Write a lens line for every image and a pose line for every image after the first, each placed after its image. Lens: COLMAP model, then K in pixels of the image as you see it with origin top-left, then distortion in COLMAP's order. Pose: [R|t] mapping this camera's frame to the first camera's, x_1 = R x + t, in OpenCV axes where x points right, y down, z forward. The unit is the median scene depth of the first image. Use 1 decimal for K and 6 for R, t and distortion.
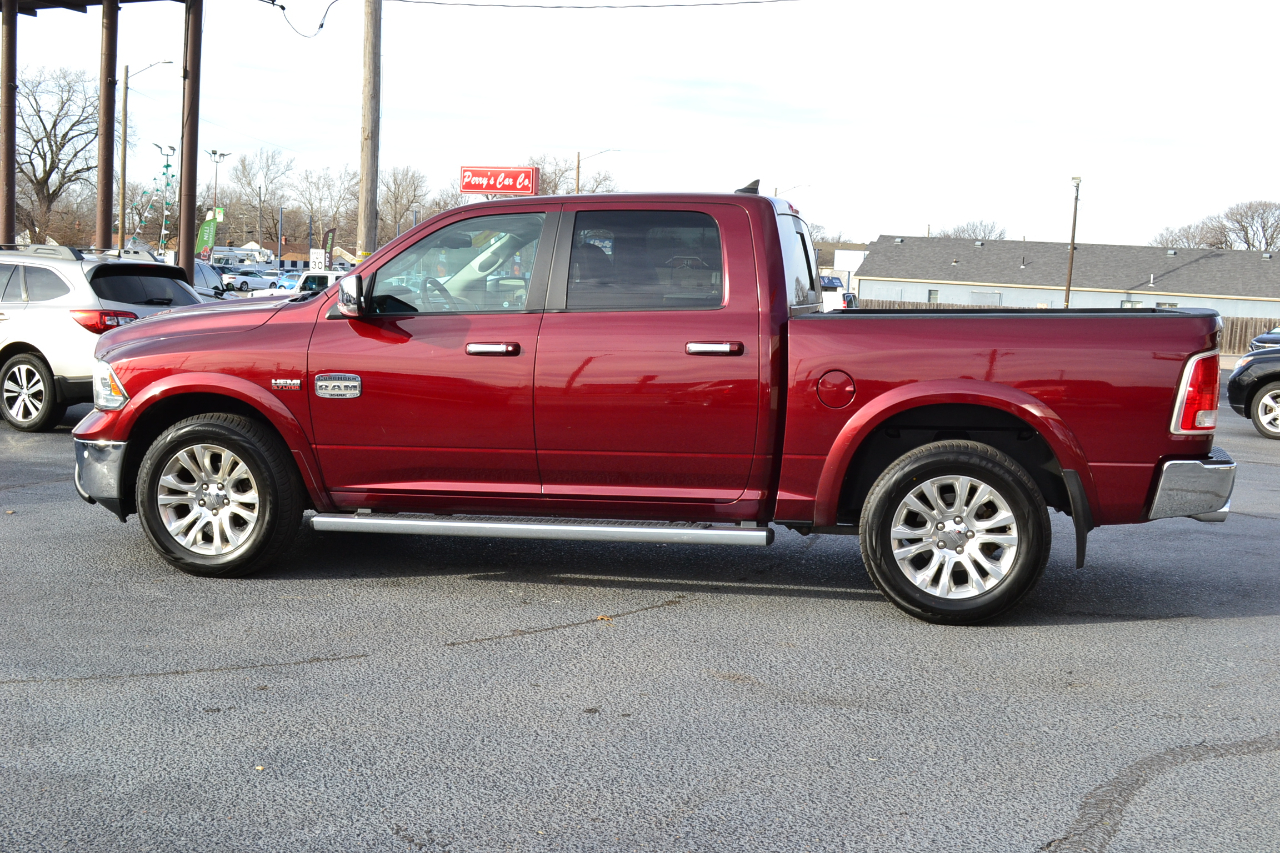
lens RADIAL K [[1514.1, 0, 629.5], [0, 1514.1, 431.6], [0, 0, 1]] dist [-0.050855, 0.000000]
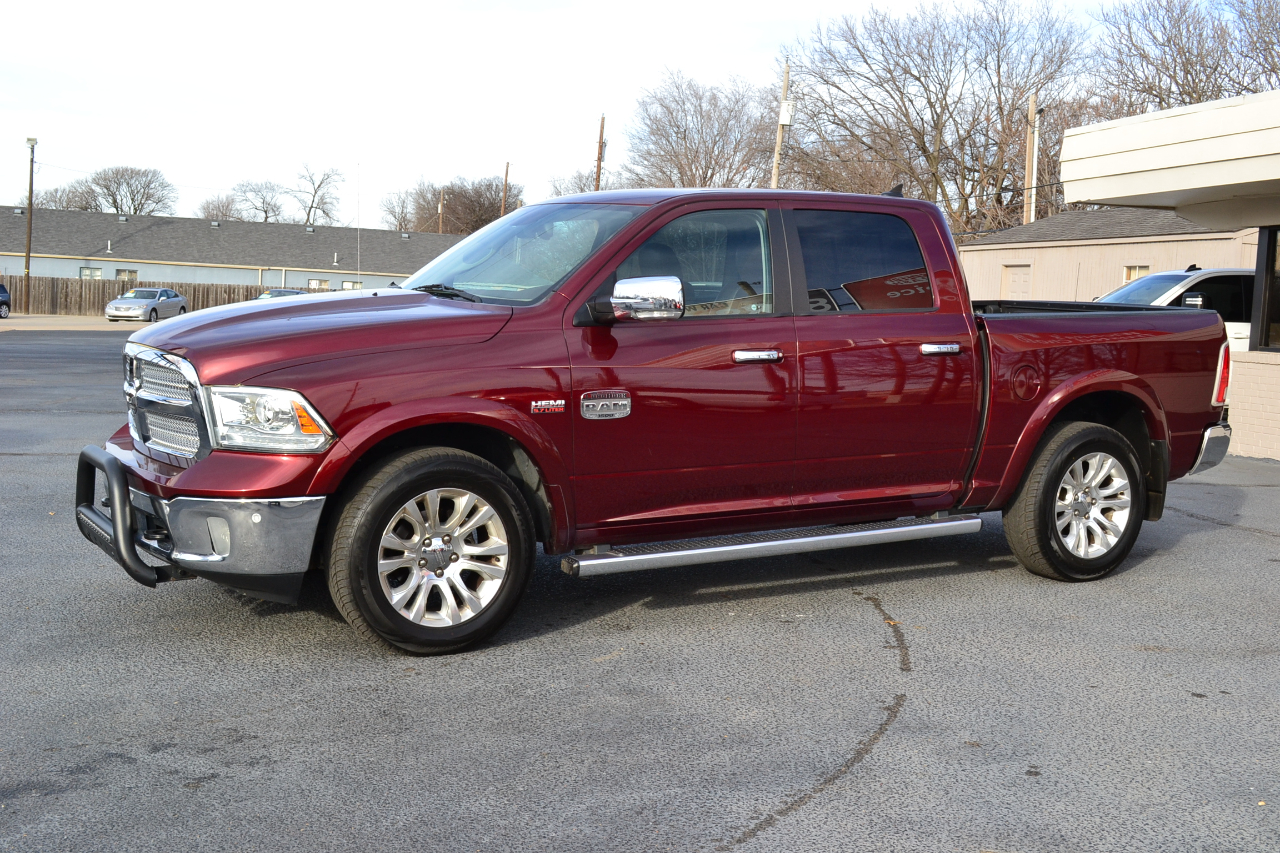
lens RADIAL K [[1514.1, 0, 630.0], [0, 1514.1, 427.4], [0, 0, 1]] dist [-0.050855, 0.000000]
pose [[0.730177, -0.066218, 0.680042, -0.747075], [0.051272, 0.997797, 0.042107, -0.051544], [-0.681331, 0.004122, 0.731963, 0.355755]]
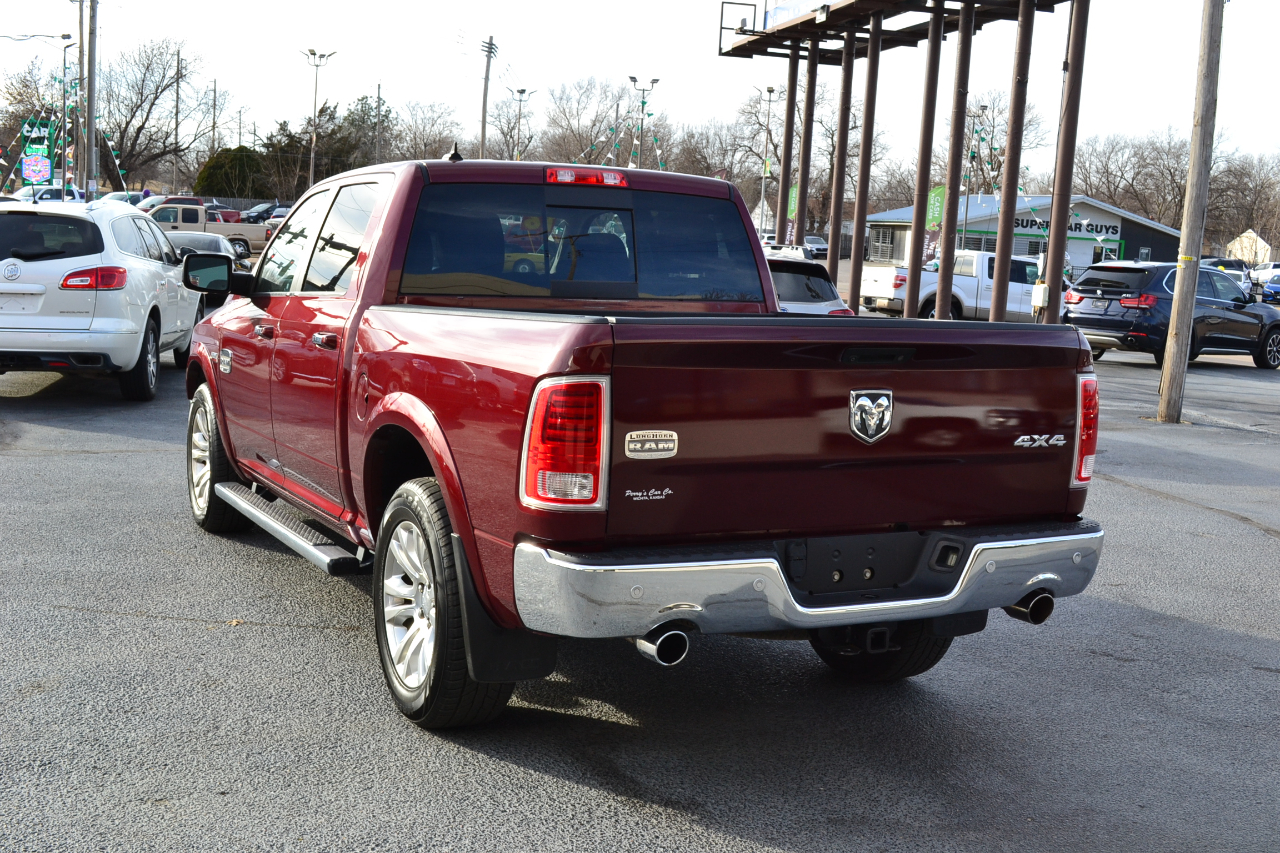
lens RADIAL K [[1514.1, 0, 635.6], [0, 1514.1, 427.0], [0, 0, 1]] dist [-0.050855, 0.000000]
pose [[0.630423, 0.093825, -0.770560, 0.770756], [-0.103194, 0.993987, 0.036604, -0.050780], [0.769362, 0.056442, 0.636315, 0.543232]]
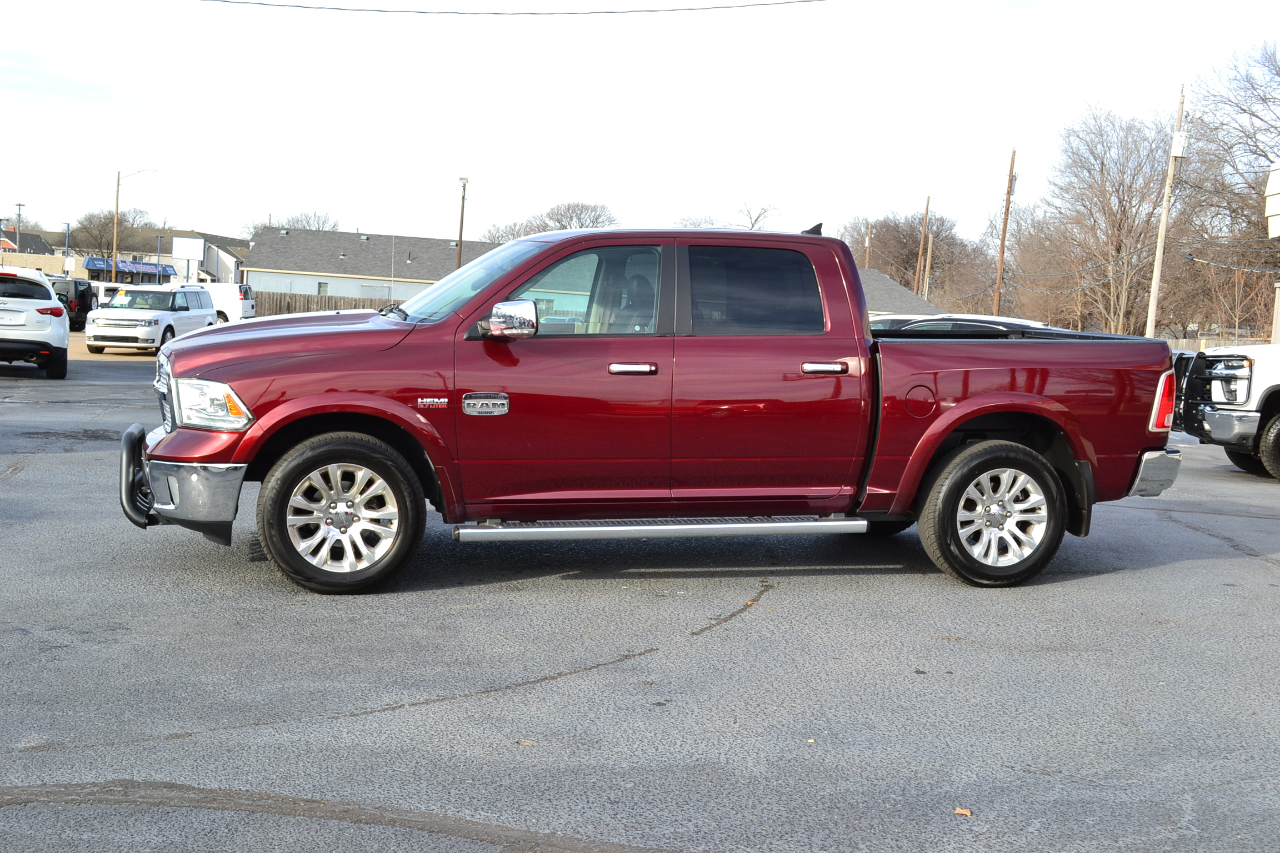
lens RADIAL K [[1514.1, 0, 633.9], [0, 1514.1, 428.9], [0, 0, 1]] dist [-0.050855, 0.000000]
pose [[0.897866, -0.023421, 0.439645, -0.551385], [0.020891, 0.999726, 0.010594, -0.021244], [-0.439772, -0.000327, 0.898109, 0.005223]]
